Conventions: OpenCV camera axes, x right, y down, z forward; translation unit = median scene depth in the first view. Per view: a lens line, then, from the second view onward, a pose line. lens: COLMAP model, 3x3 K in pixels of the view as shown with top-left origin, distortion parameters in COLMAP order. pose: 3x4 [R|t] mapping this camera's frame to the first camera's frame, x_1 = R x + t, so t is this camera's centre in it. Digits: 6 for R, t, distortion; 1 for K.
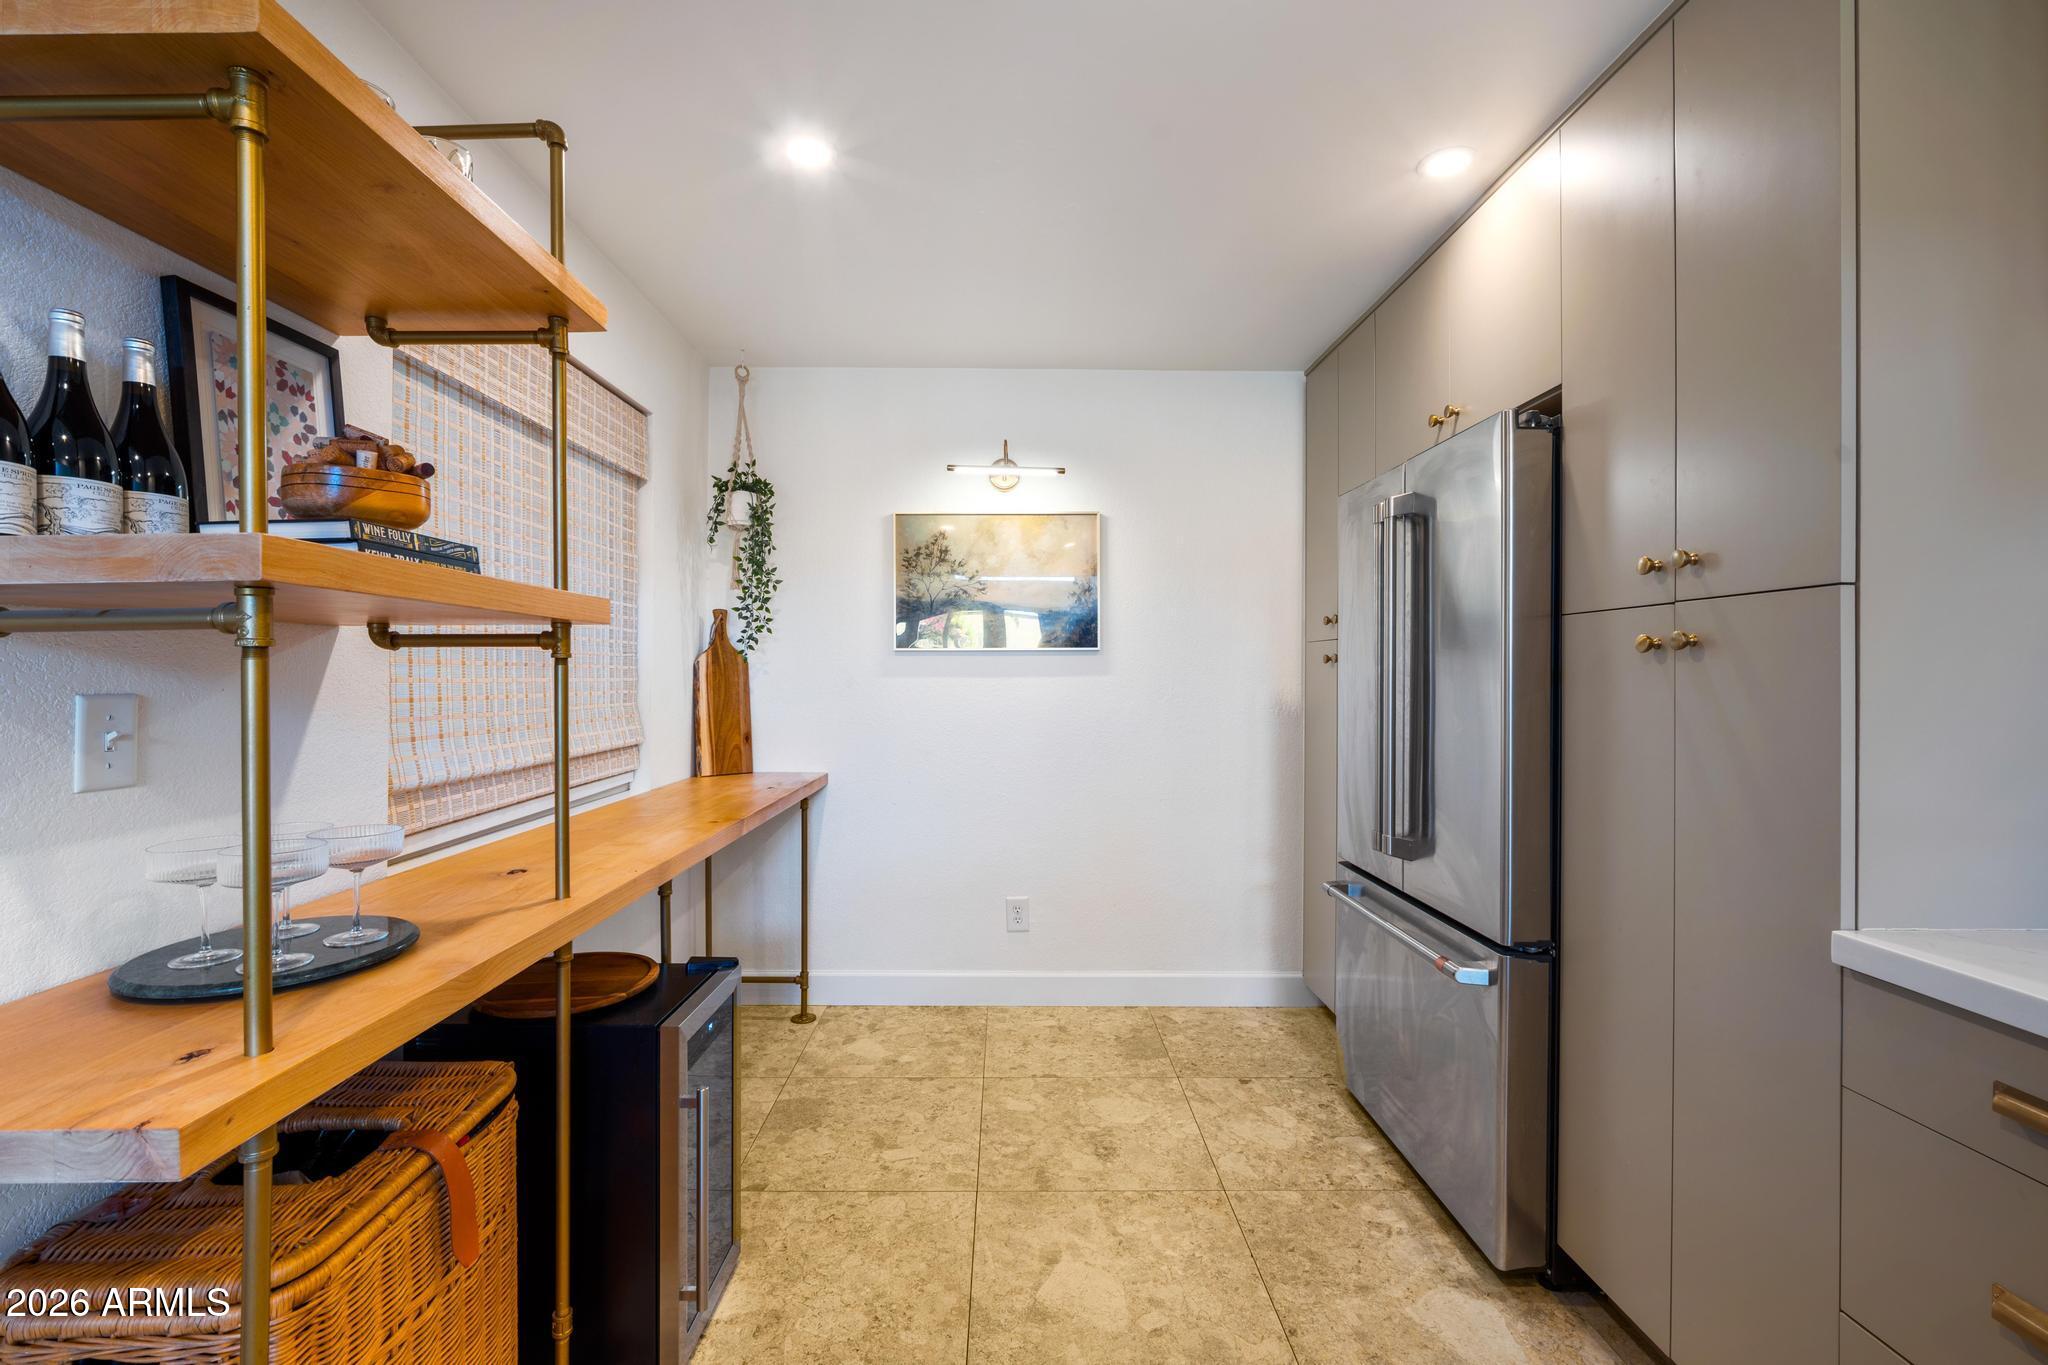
lens RADIAL K [[891.7, 0, 1015.5], [0, 891.7, 666.8], [0, 0, 1]] dist [-0.009647, 0.000047]
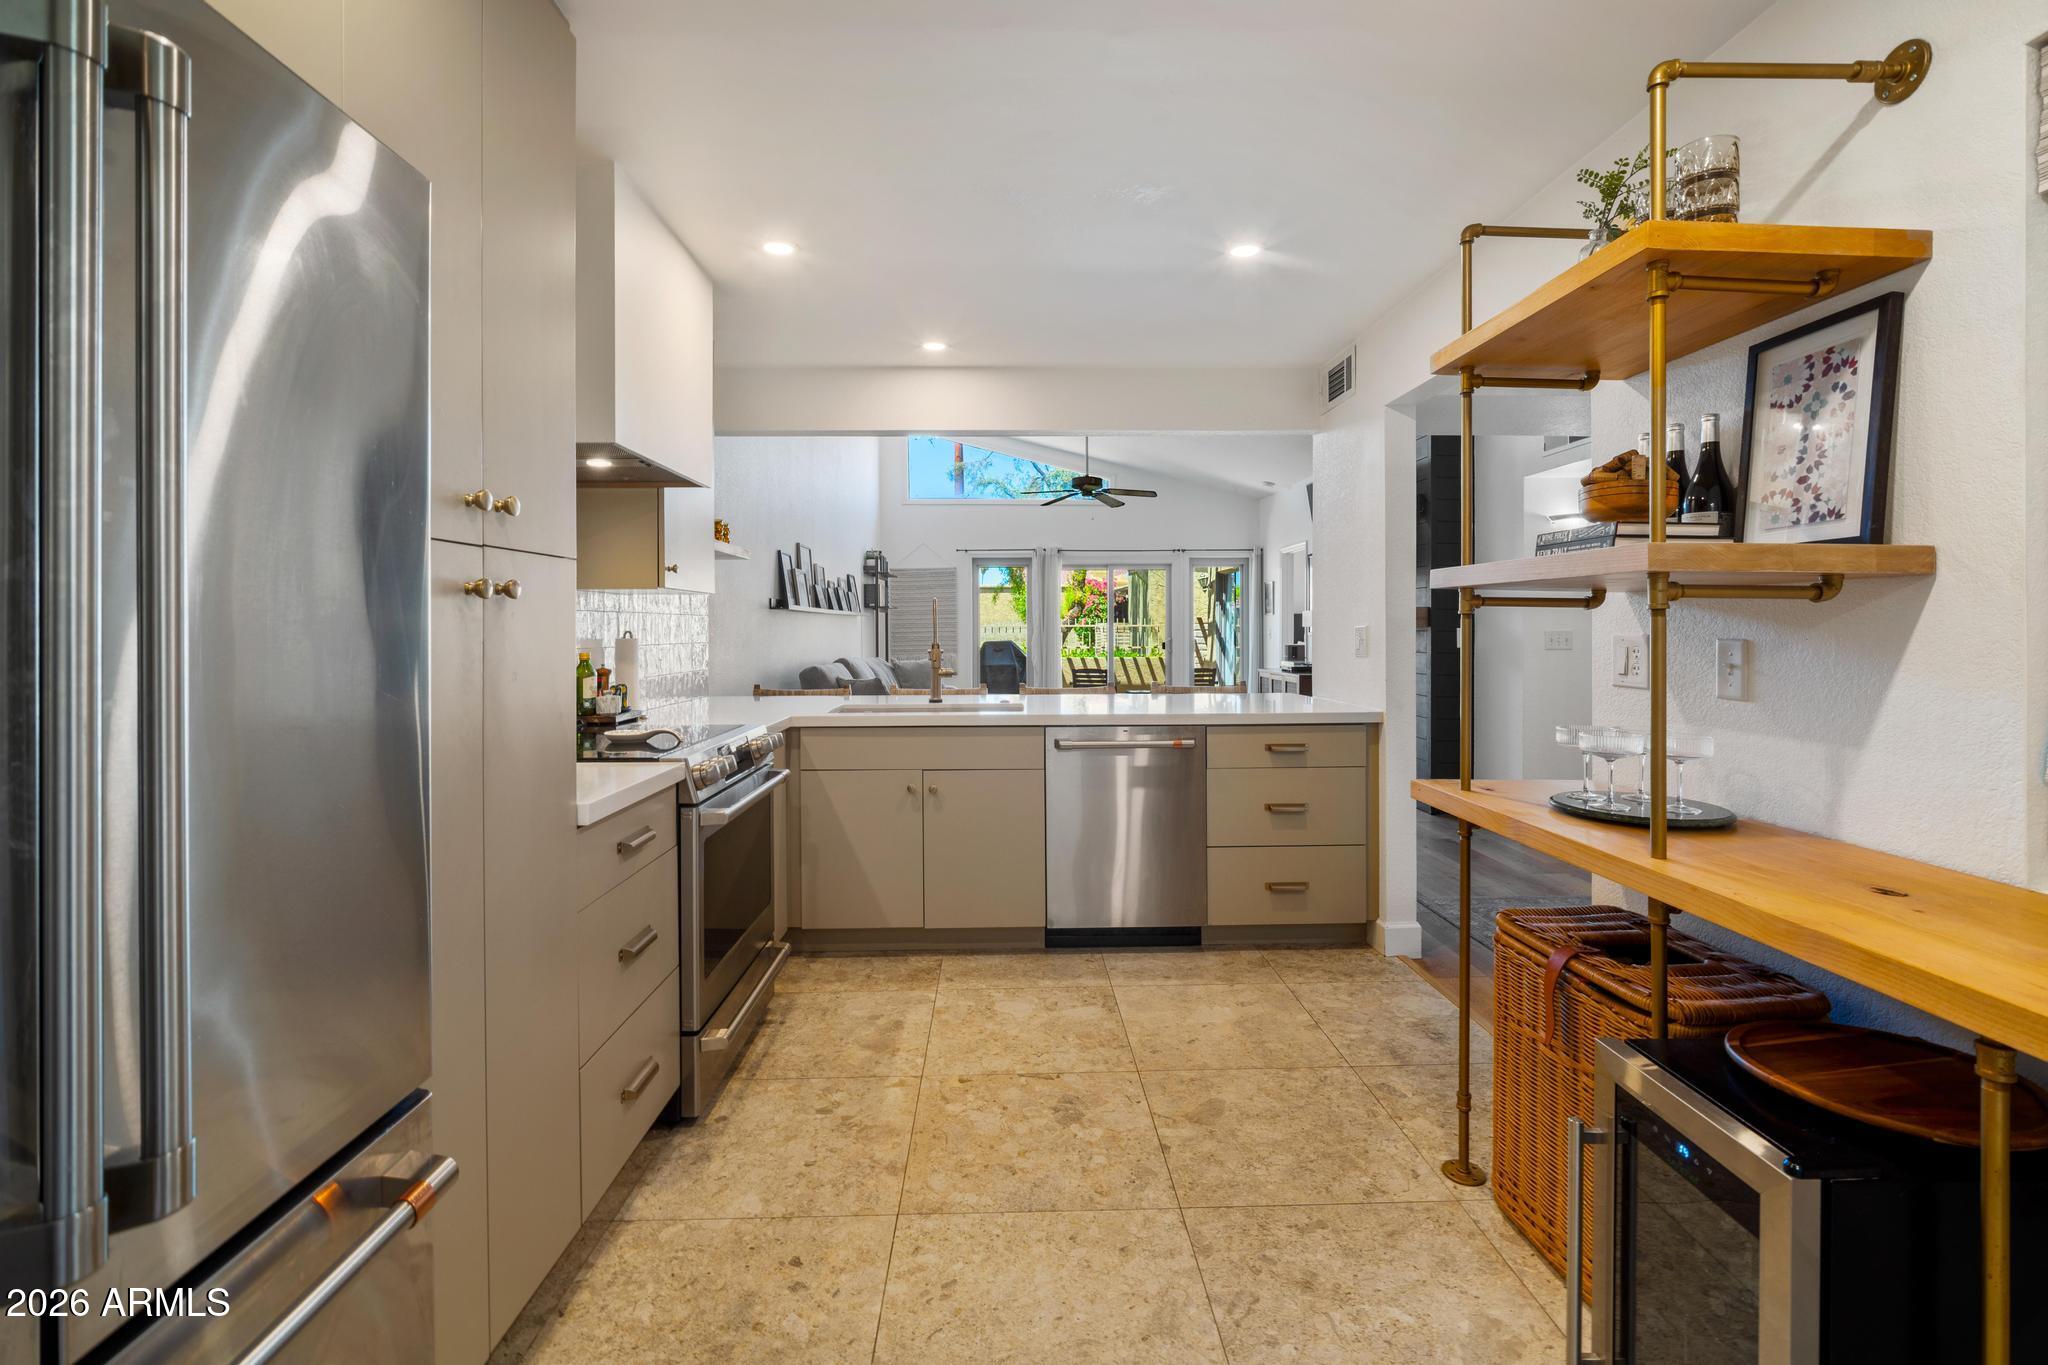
lens RADIAL K [[903.9, 0, 1031.7], [0, 903.9, 631.9], [0, 0, 1]] dist [-0.008521, 0.000369]
pose [[-0.999694, -0.002515, -0.024598, 0.093562], [-0.002466, 0.999995, -0.002005, 0.009323], [0.024603, -0.001944, -0.999695, 0.910057]]
